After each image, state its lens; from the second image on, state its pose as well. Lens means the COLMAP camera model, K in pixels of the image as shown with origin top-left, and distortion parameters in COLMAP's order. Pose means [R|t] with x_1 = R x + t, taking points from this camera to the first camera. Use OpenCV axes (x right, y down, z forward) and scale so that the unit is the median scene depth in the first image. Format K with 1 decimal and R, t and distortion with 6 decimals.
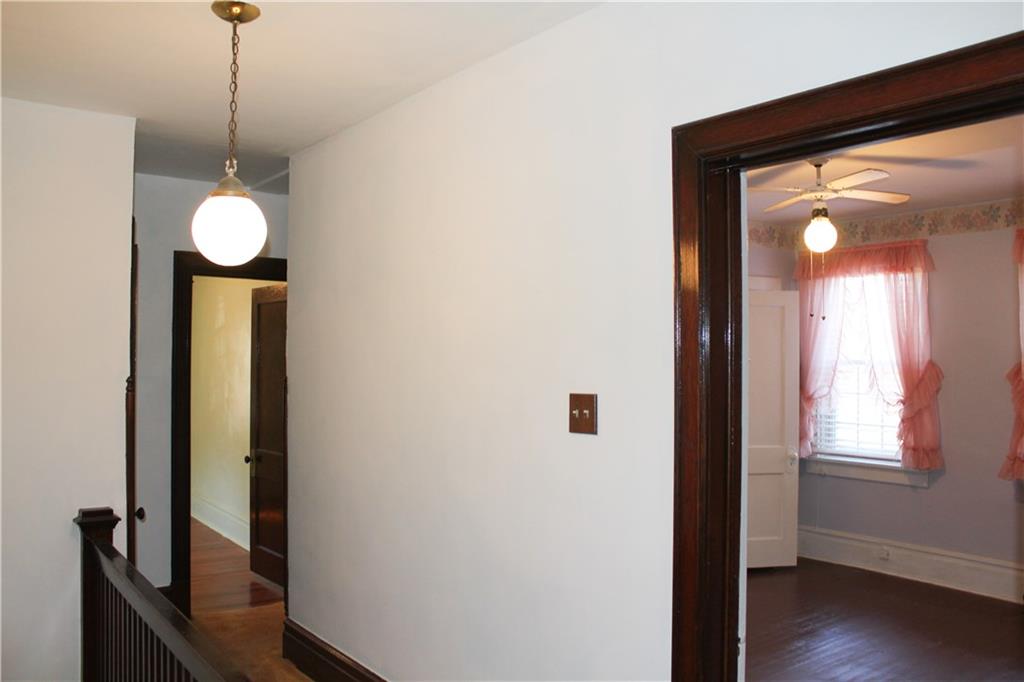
lens RADIAL K [[860.2, 0, 518.8], [0, 860.2, 334.2], [0, 0, 1]] dist [-0.166440, 0.145087]
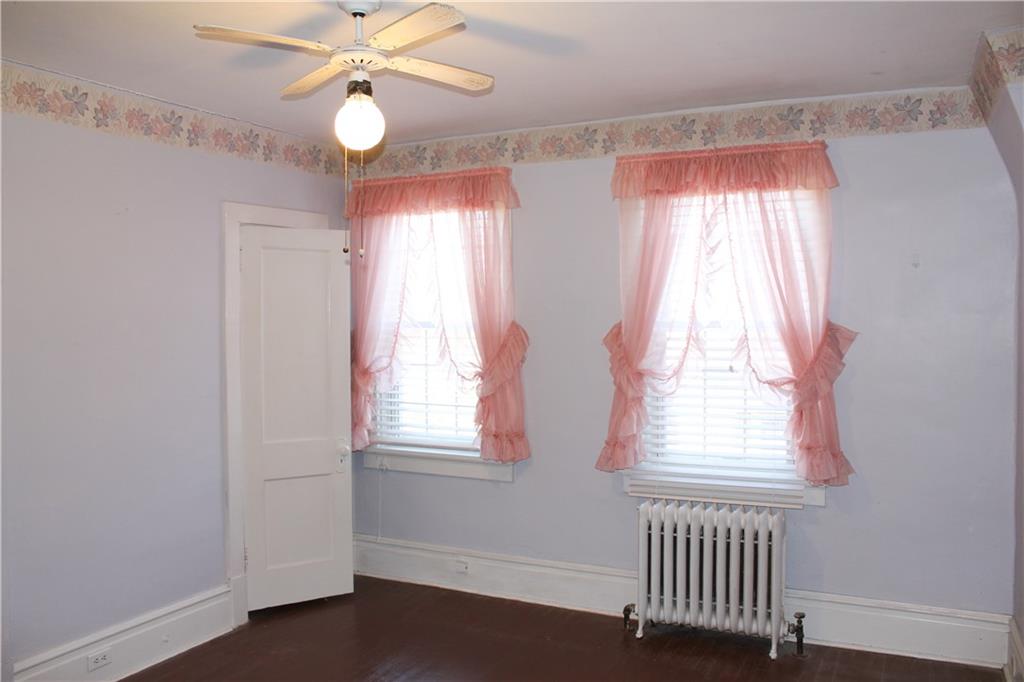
lens RADIAL K [[860.2, 0, 518.8], [0, 860.2, 334.2], [0, 0, 1]] dist [-0.166440, 0.145087]
pose [[0.888314, -0.016817, 0.458928, 0.119072], [-0.001491, 0.999218, 0.039502, 0.011050], [-0.459234, -0.035774, 0.887595, 0.262640]]
